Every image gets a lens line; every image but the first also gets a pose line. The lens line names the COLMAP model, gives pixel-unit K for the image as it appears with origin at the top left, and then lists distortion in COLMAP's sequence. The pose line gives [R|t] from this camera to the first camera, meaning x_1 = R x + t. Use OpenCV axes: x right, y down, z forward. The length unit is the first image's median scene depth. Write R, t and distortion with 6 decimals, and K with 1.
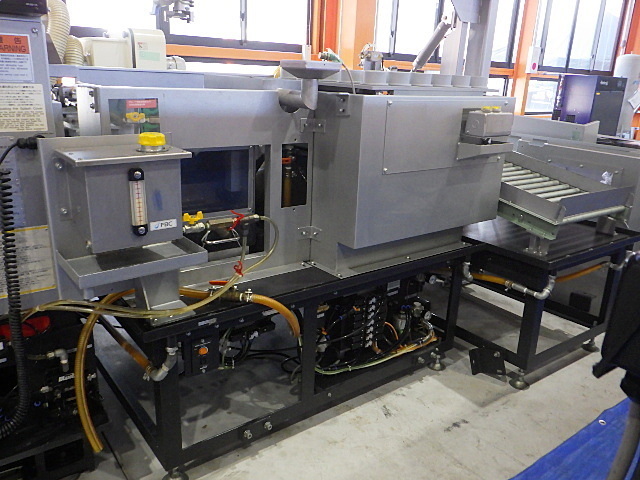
lens RADIAL K [[525.9, 0, 322.7], [0, 525.9, 237.6], [0, 0, 1]] dist [-0.012191, 0.005817]
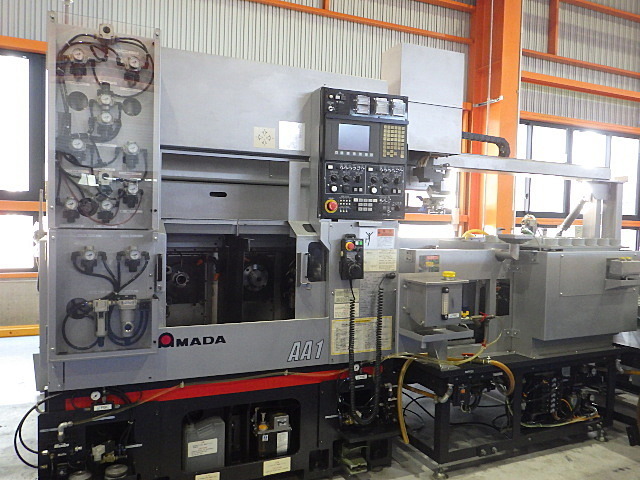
lens RADIAL K [[525.9, 0, 320.6], [0, 525.9, 244.3], [0, 0, 1]] dist [-0.012191, 0.005817]
pose [[0.974402, -0.014116, -0.224368, -0.238037], [-0.045880, 0.964536, -0.259935, 0.180371], [0.220081, 0.263575, 0.939198, -0.754867]]
